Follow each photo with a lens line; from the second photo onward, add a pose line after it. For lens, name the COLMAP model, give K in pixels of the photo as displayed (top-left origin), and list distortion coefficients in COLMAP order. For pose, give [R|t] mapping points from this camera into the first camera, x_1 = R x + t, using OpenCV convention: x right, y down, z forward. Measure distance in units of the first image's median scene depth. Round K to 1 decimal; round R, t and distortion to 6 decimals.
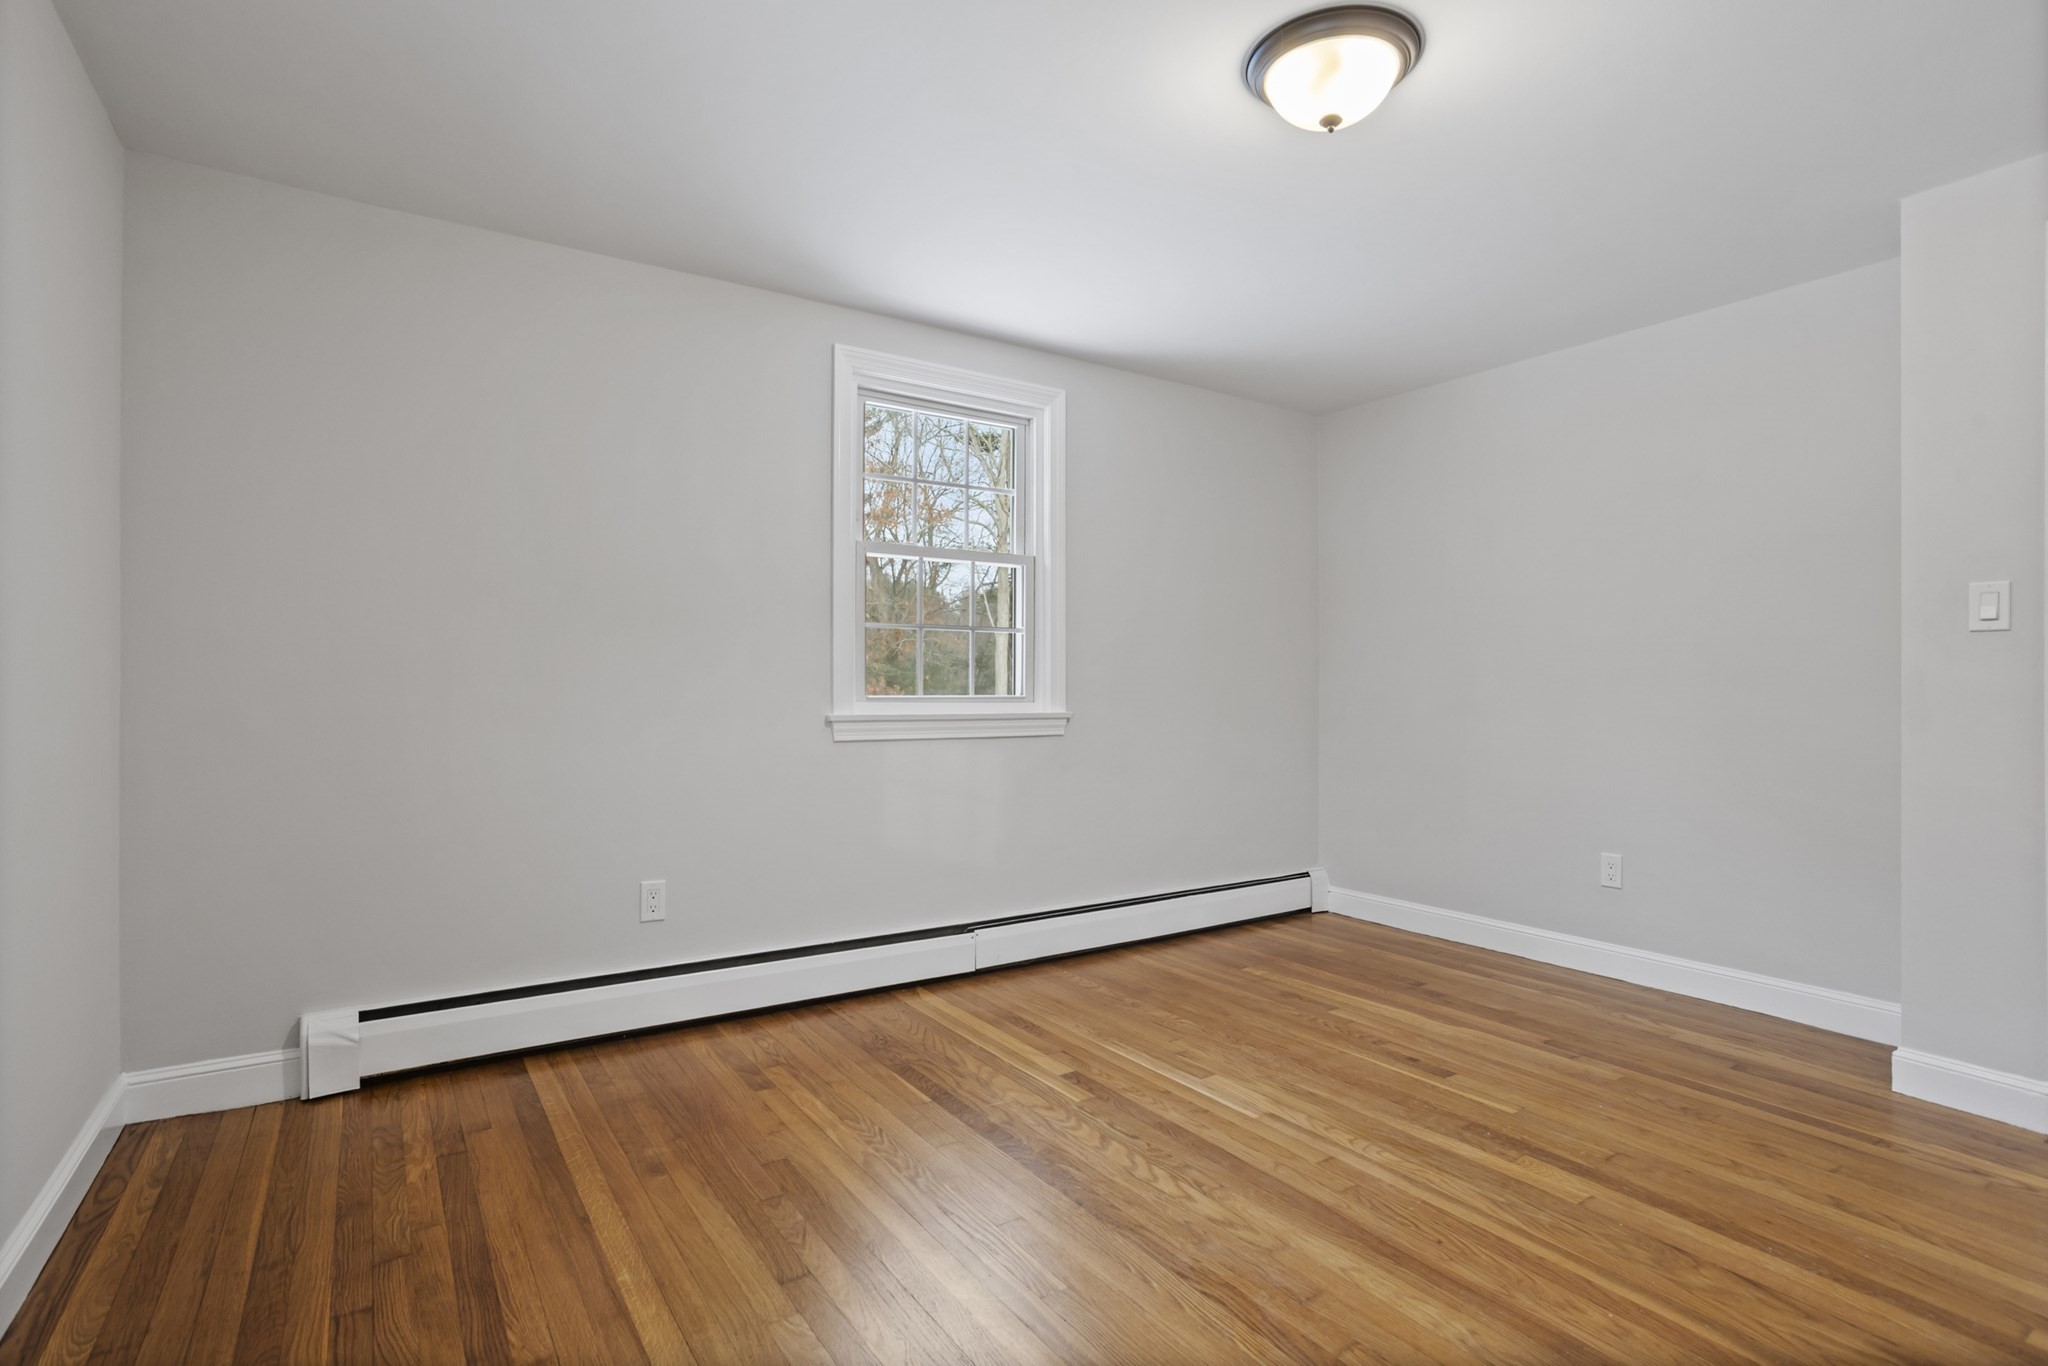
lens RADIAL K [[1000.4, 0, 1024.0], [0, 1000.4, 683.0], [0, 0, 1]] dist [-0.053147, 0.034002]
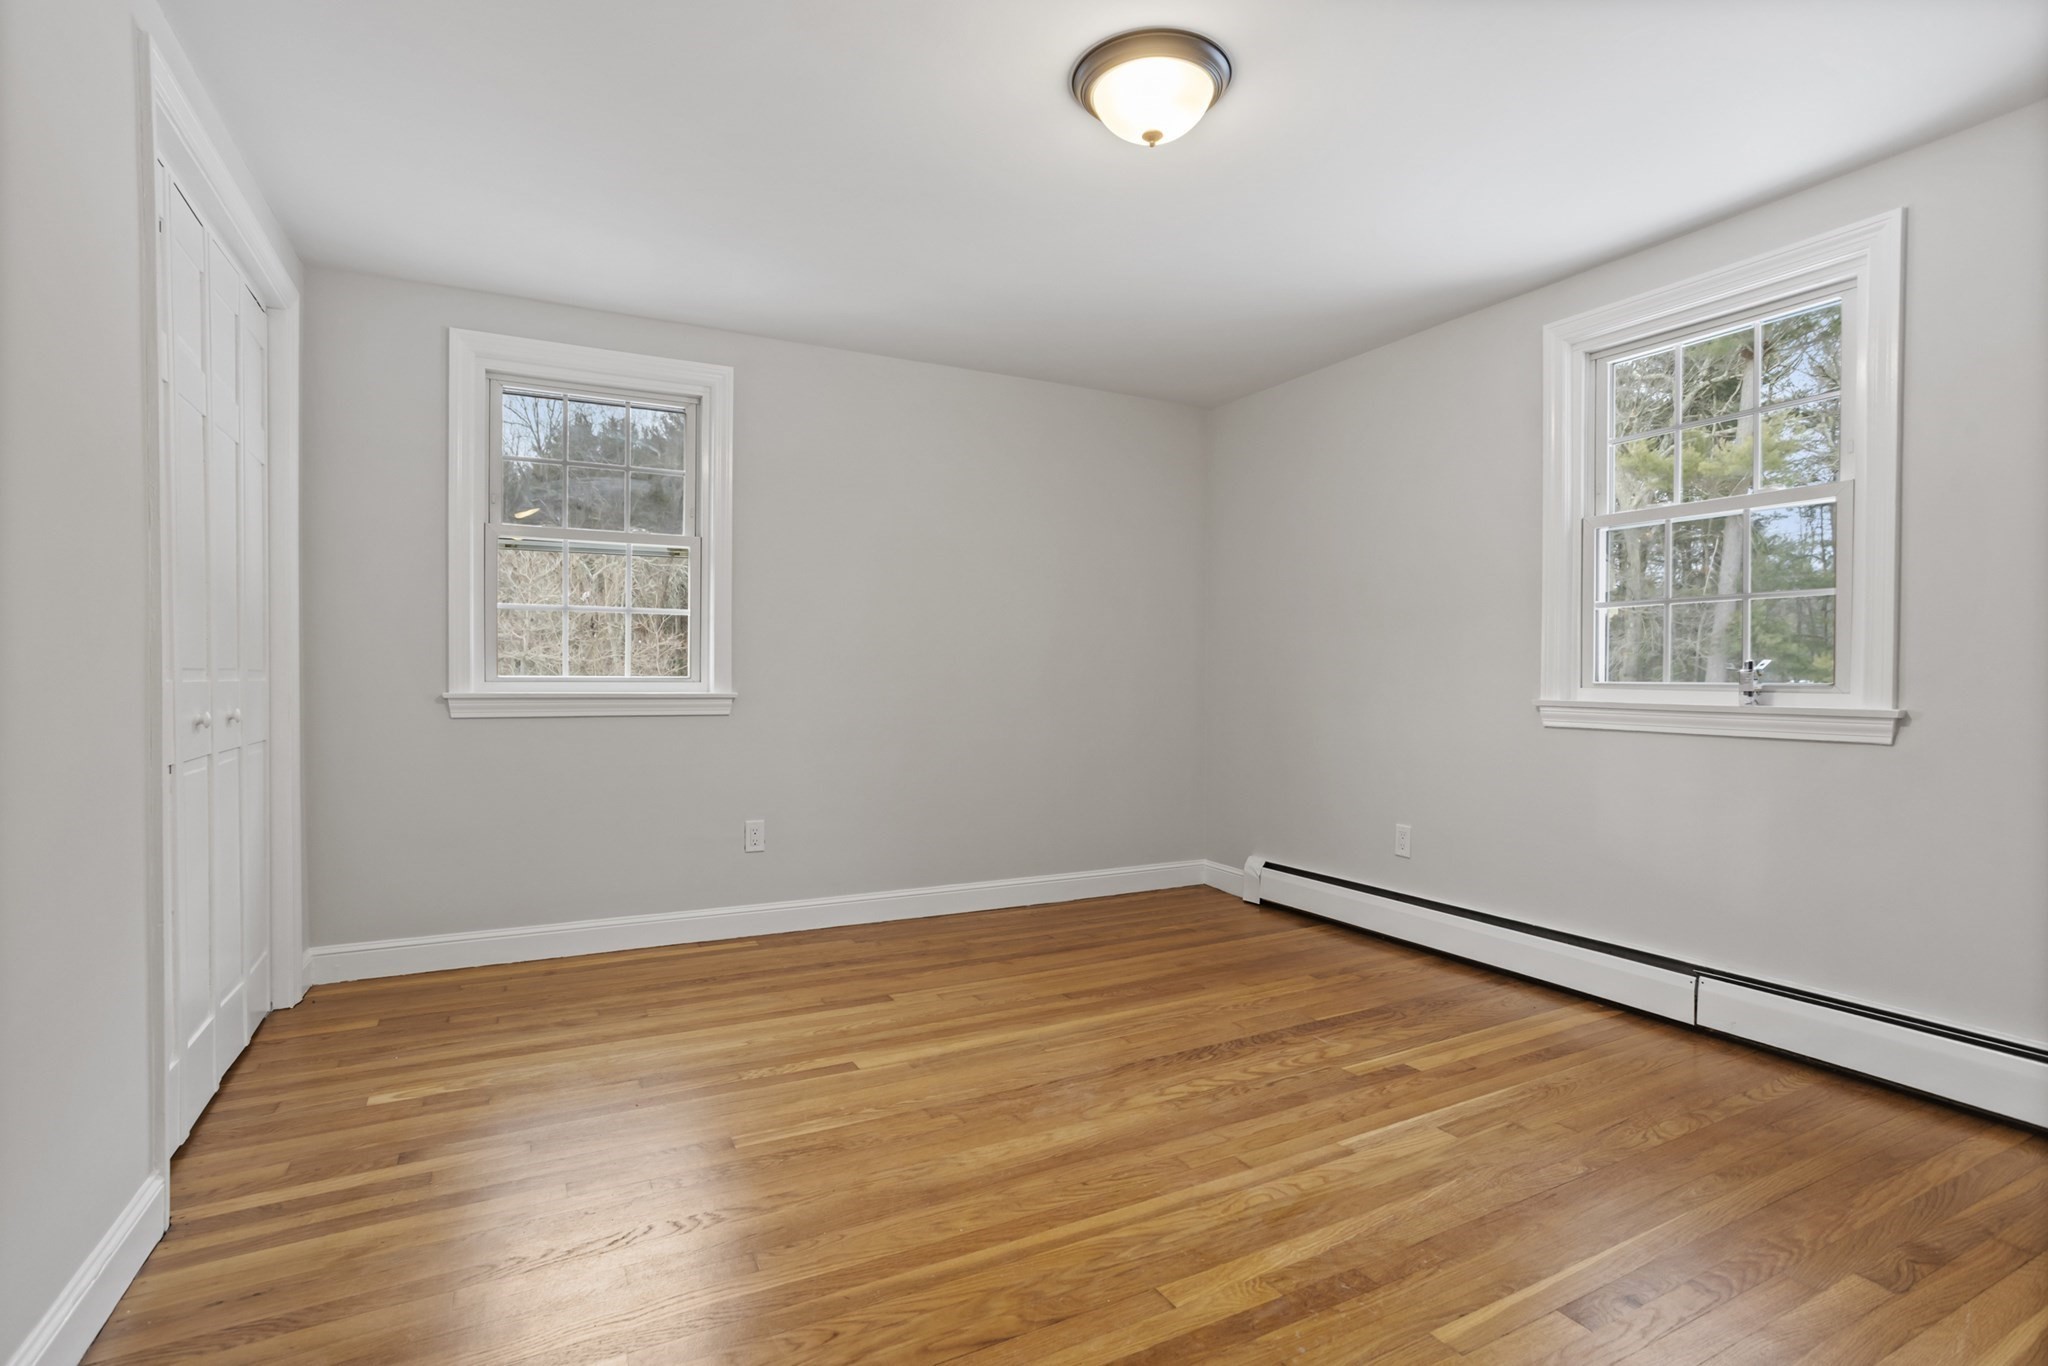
lens RADIAL K [[1000.4, 0, 1024.0], [0, 1000.4, 683.0], [0, 0, 1]] dist [-0.053147, 0.034002]
pose [[-0.103230, 0.006913, -0.994634, 1.124857], [0.002598, 0.999974, 0.006680, 0.012270], [0.994654, -0.001895, -0.103245, 0.786052]]
